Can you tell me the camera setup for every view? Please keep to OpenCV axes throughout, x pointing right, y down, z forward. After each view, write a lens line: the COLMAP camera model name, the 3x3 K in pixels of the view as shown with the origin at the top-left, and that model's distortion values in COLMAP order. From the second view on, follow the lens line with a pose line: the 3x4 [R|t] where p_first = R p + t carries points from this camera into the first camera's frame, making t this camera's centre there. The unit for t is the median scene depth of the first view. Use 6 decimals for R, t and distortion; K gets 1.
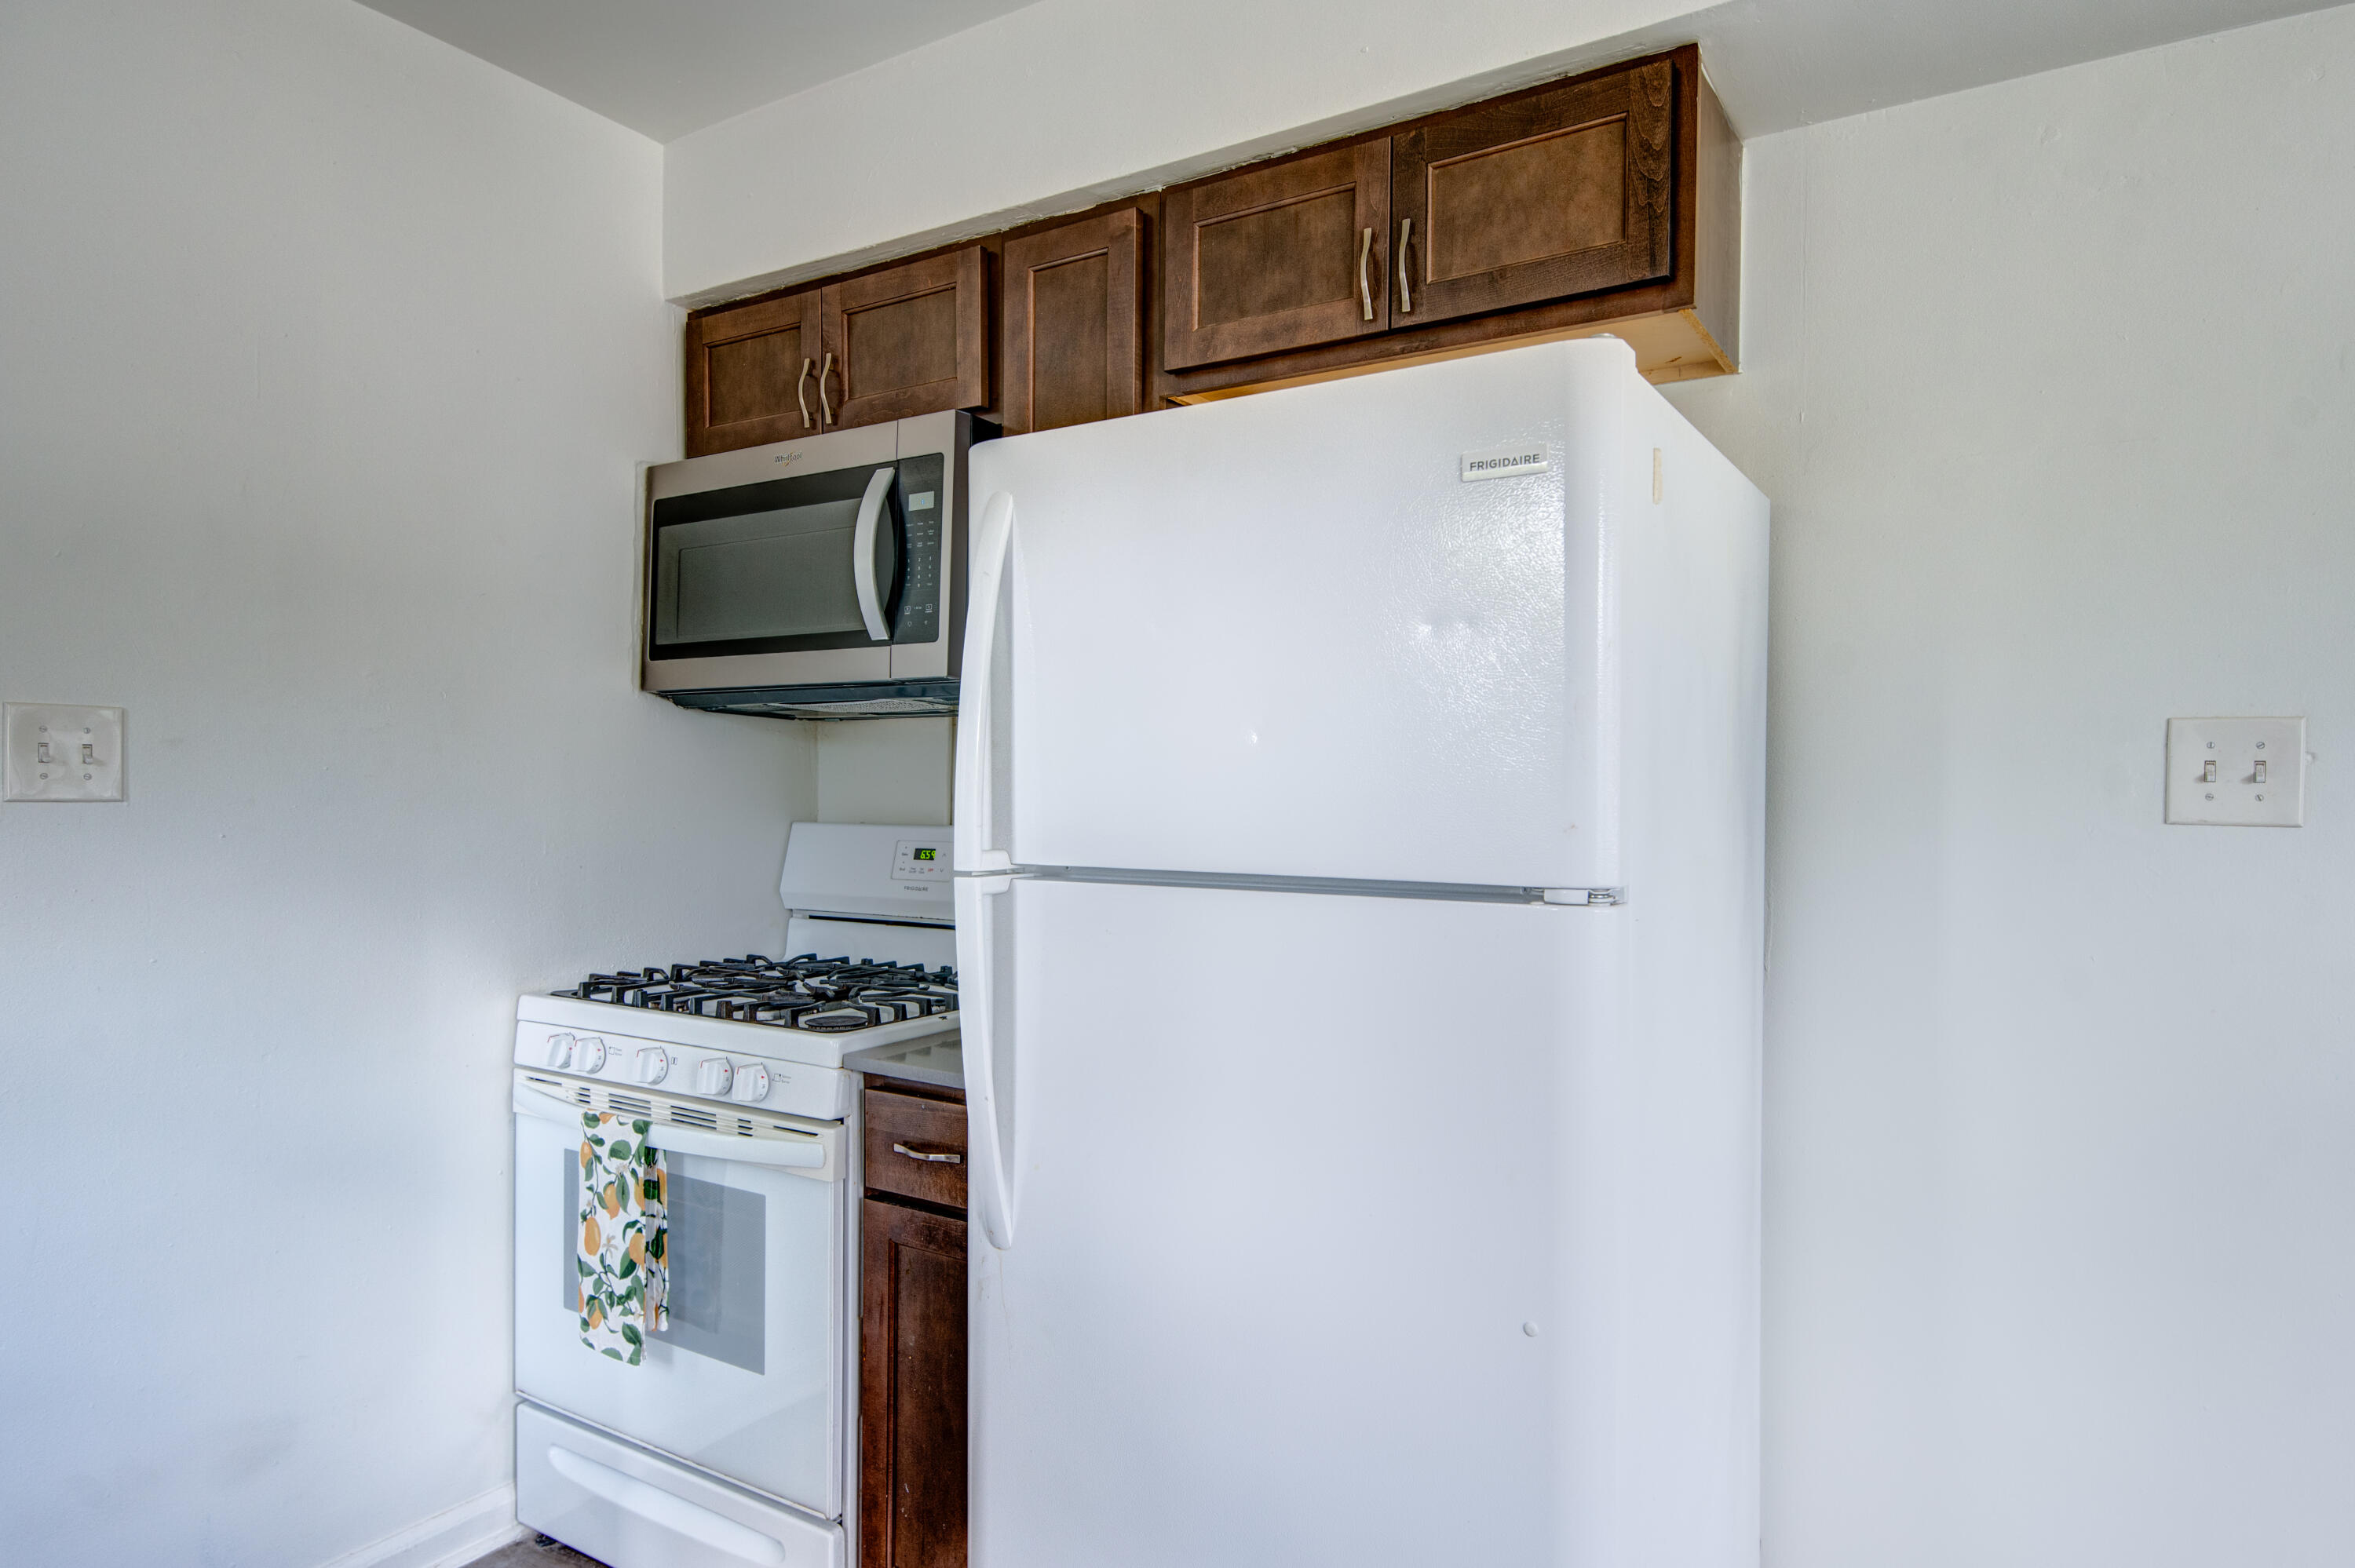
lens RADIAL K [[1440.8, 0, 1173.8], [0, 1440.8, 795.6], [0, 0, 1]] dist [-0.000705, -0.000353]
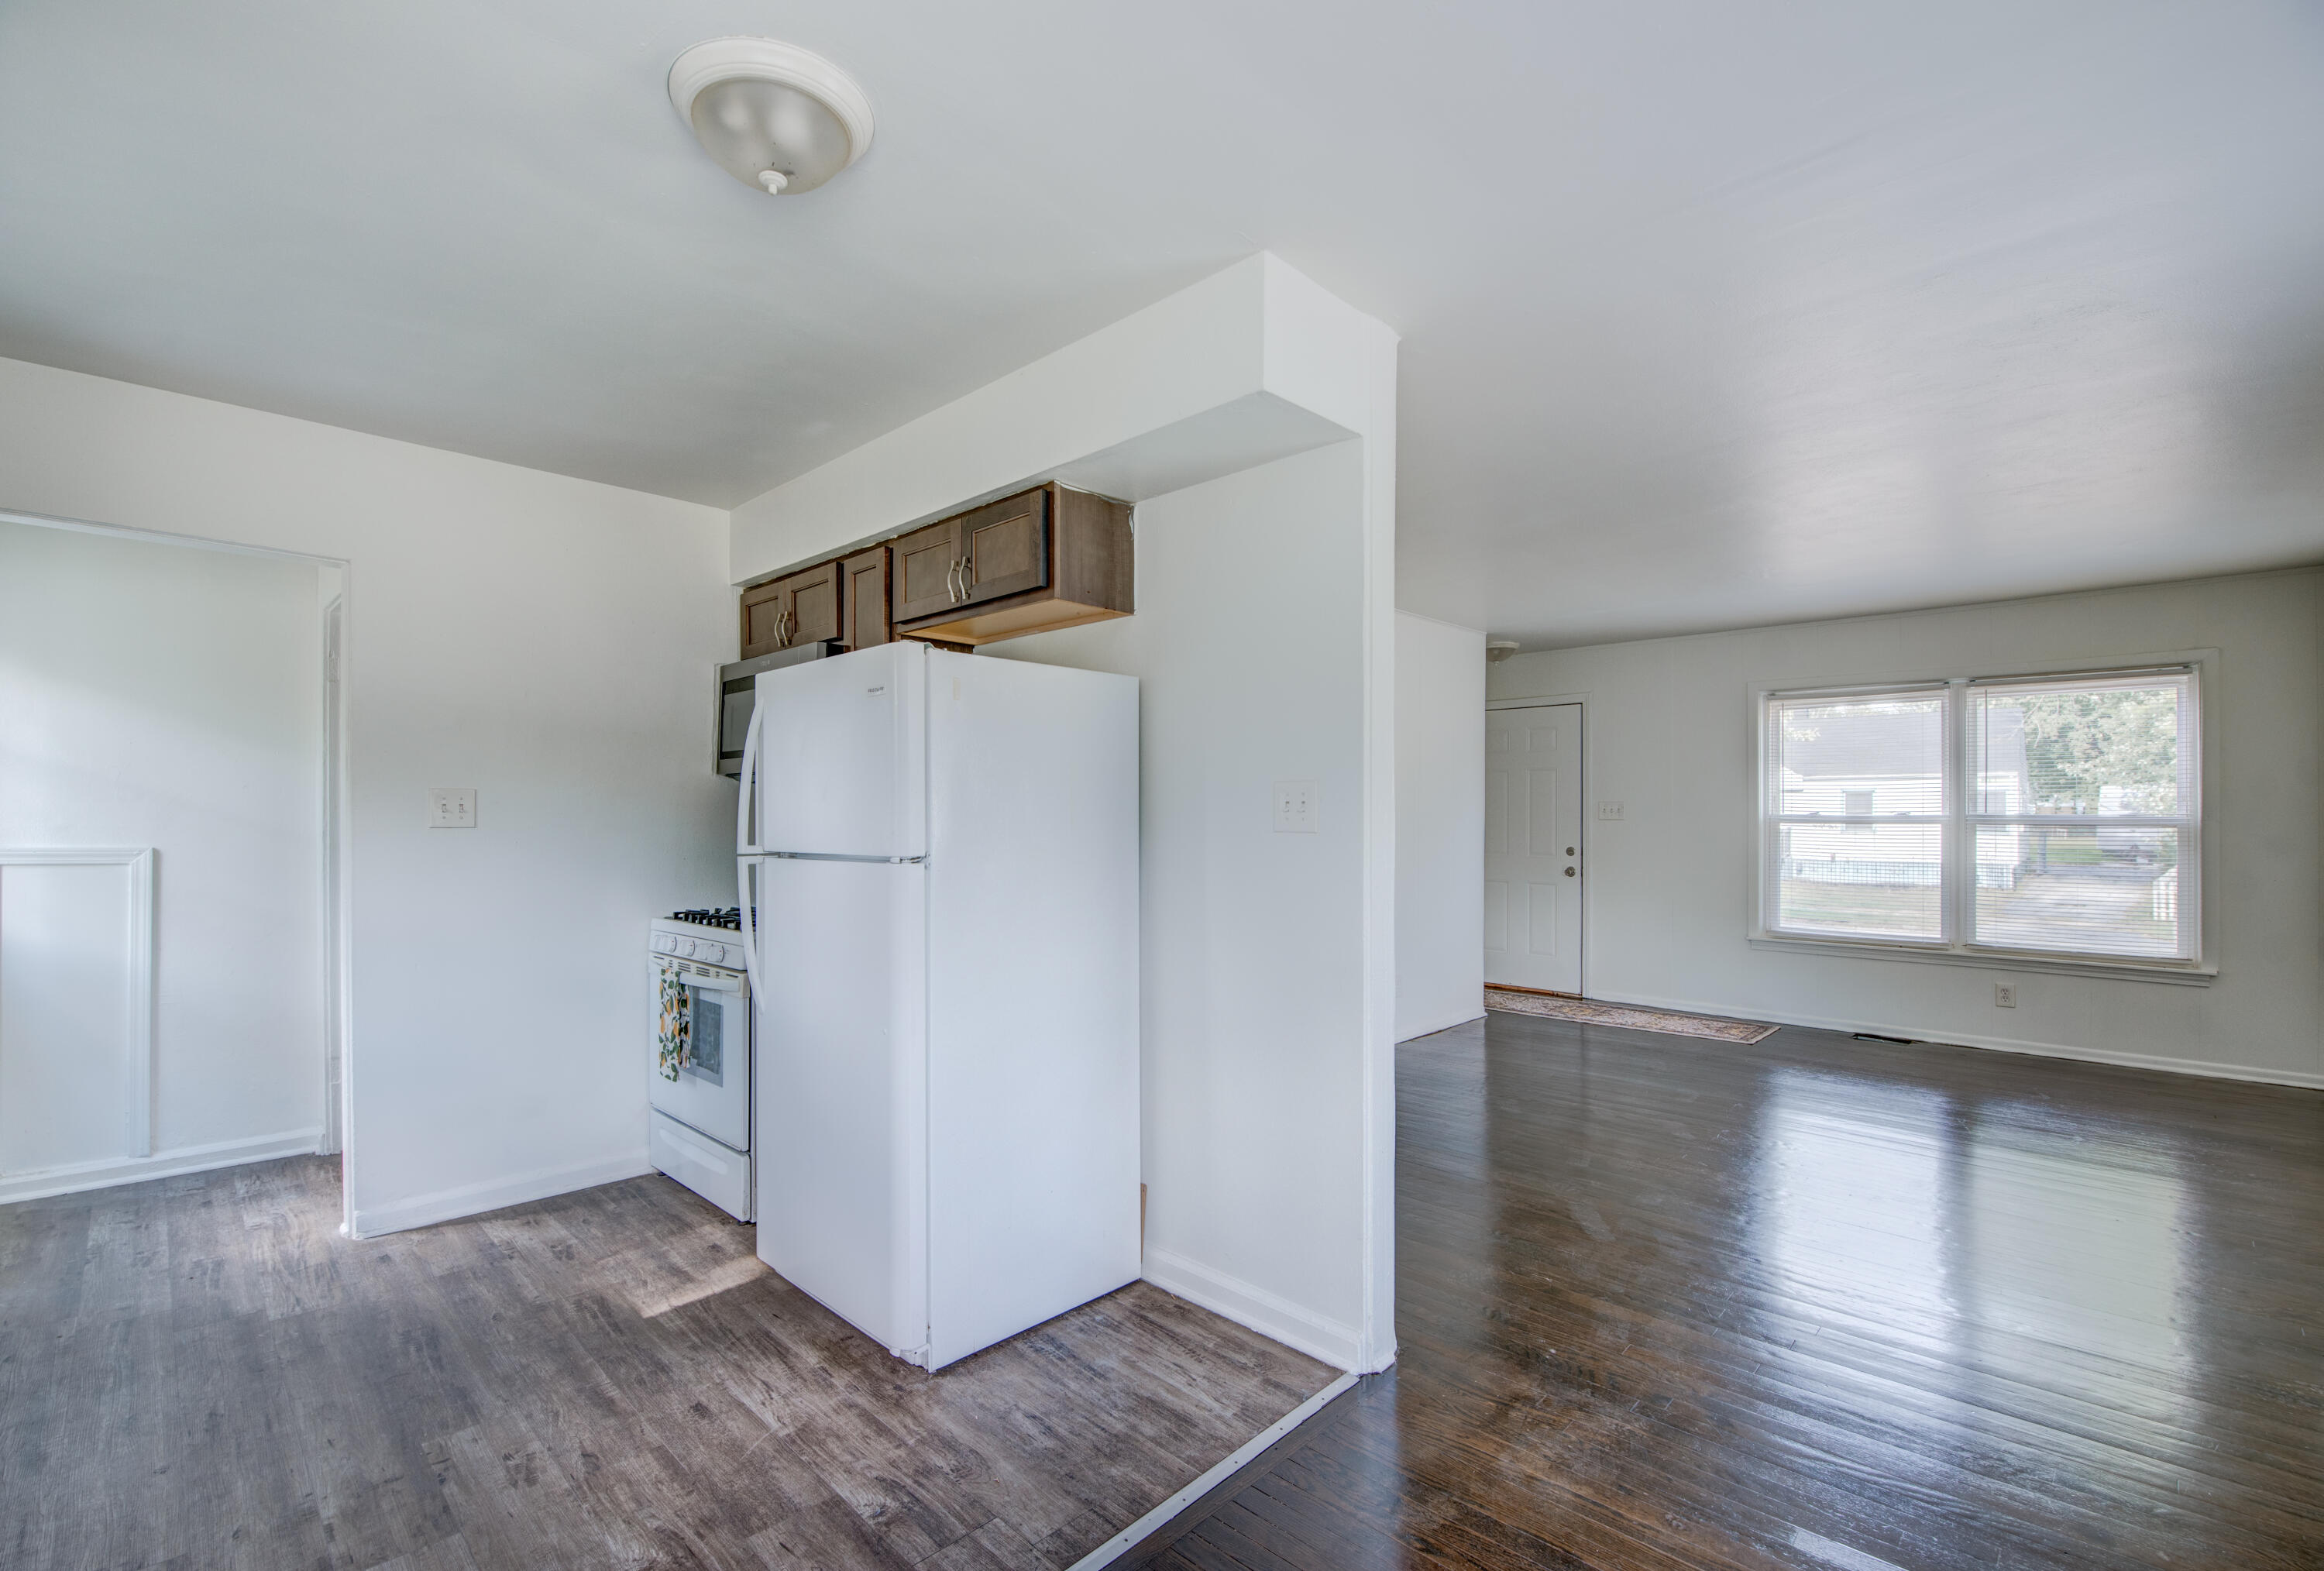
lens RADIAL K [[1041.9, 0, 1119.9], [0, 1041.9, 804.8], [0, 0, 1]] dist [-0.003376, -0.000398]
pose [[0.977911, -0.011306, -0.208715, 0.620725], [0.007143, 0.999760, -0.020691, 0.008123], [0.208899, 0.018743, 0.977758, -0.418869]]
